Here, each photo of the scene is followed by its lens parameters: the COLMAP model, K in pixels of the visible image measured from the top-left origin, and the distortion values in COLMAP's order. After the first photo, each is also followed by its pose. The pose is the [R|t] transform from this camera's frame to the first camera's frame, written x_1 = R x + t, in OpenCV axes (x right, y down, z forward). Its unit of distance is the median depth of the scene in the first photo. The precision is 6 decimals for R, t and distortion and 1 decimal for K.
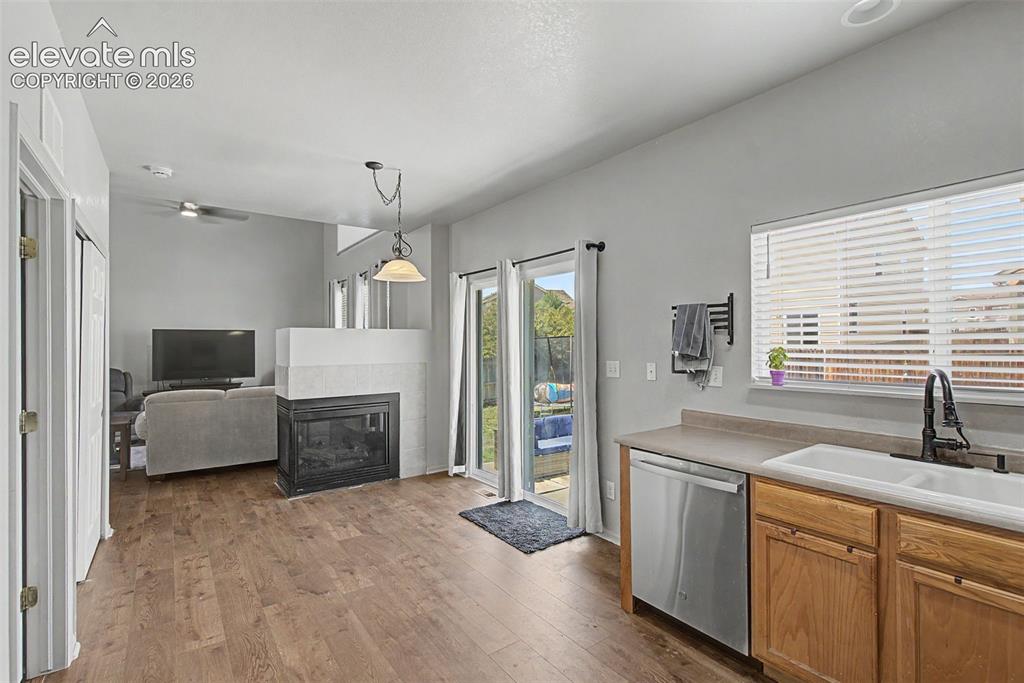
lens RADIAL K [[471.2, 0, 508.8], [0, 471.2, 341.2], [0, 0, 1]] dist [-0.001412, -0.000097]
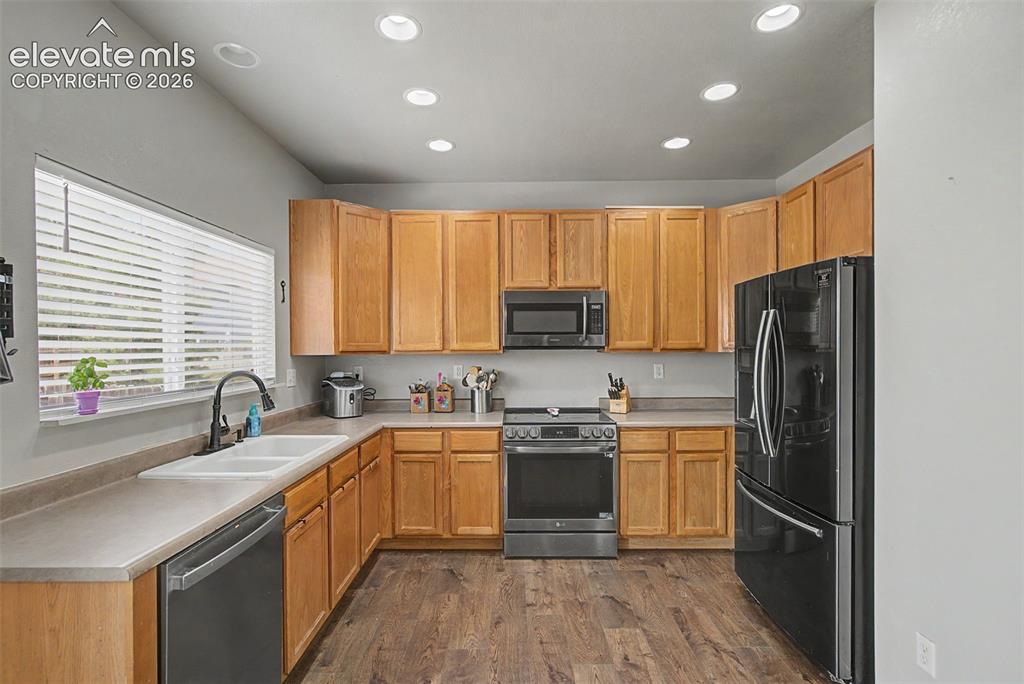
lens RADIAL K [[475.9, 0, 509.2], [0, 475.9, 348.3], [0, 0, 1]] dist [-0.002283, 0.000042]
pose [[-0.805031, 0.007272, 0.593188, -0.194318], [0.005333, 0.999973, -0.005020, 0.003252], [-0.593209, -0.000878, -0.805048, 0.696958]]
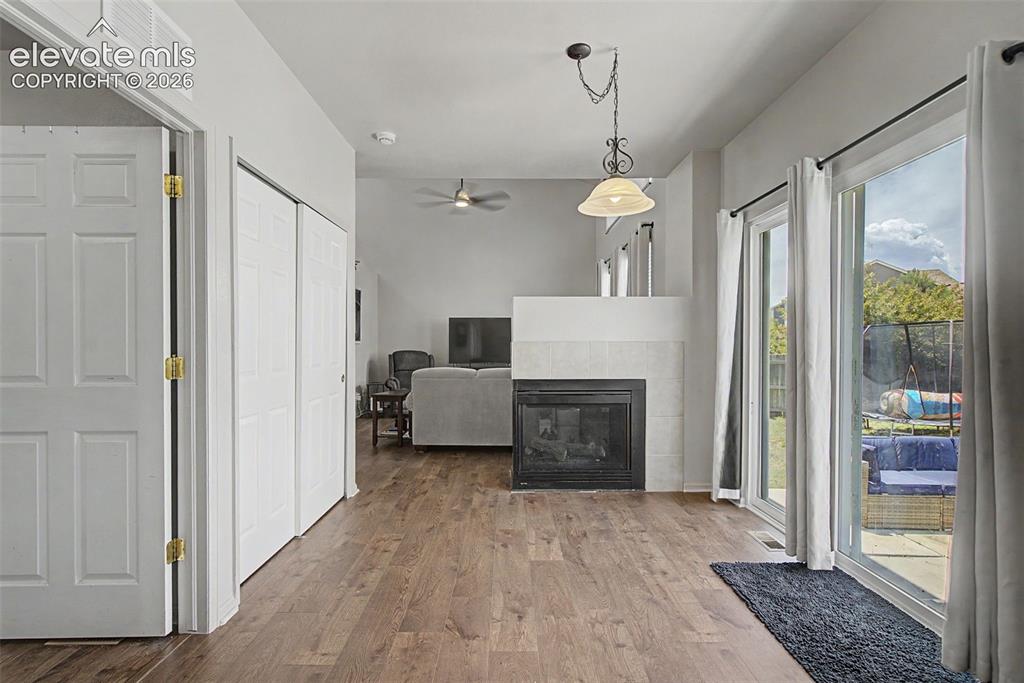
lens RADIAL K [[471.7, 0, 504.5], [0, 471.7, 346.5], [0, 0, 1]] dist [-0.009060, 0.007387]
pose [[0.808853, 0.008085, -0.587955, 0.039456], [-0.000909, 0.999921, 0.012499, 0.055746], [0.588010, -0.009575, 0.808797, 0.296583]]
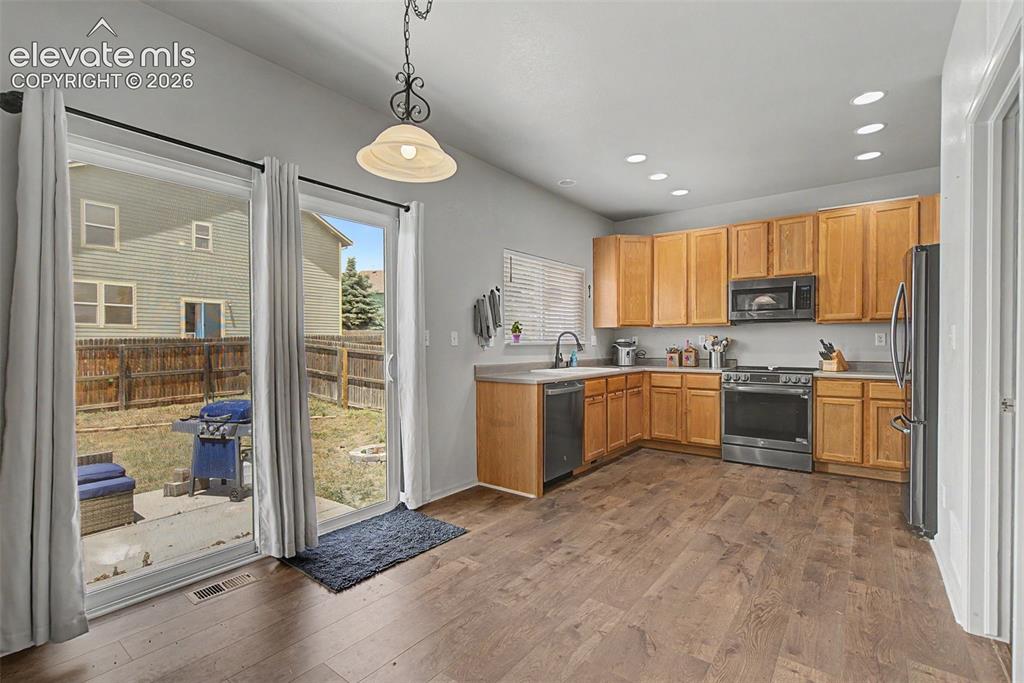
lens RADIAL K [[471.7, 0, 504.5], [0, 471.7, 346.5], [0, 0, 1]] dist [-0.009060, 0.007387]
pose [[-0.279943, -0.002425, 0.960013, -0.668342], [-0.002867, 0.999994, 0.001690, 0.061615], [-0.960012, -0.002279, -0.279949, 0.904086]]
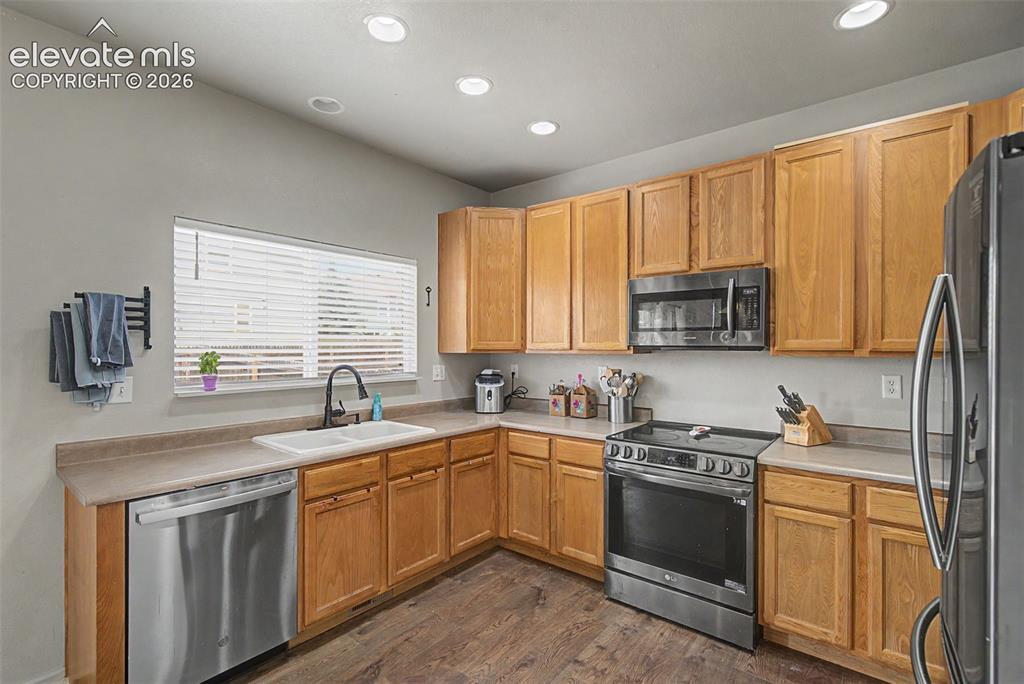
lens RADIAL K [[471.7, 0, 504.5], [0, 471.7, 347.0], [0, 0, 1]] dist [-0.009060, 0.007387]
pose [[-0.257863, 0.003323, 0.966176, -0.312524], [-0.006843, 0.999963, -0.005265, 0.002292], [-0.966157, -0.007969, -0.257830, 0.385908]]
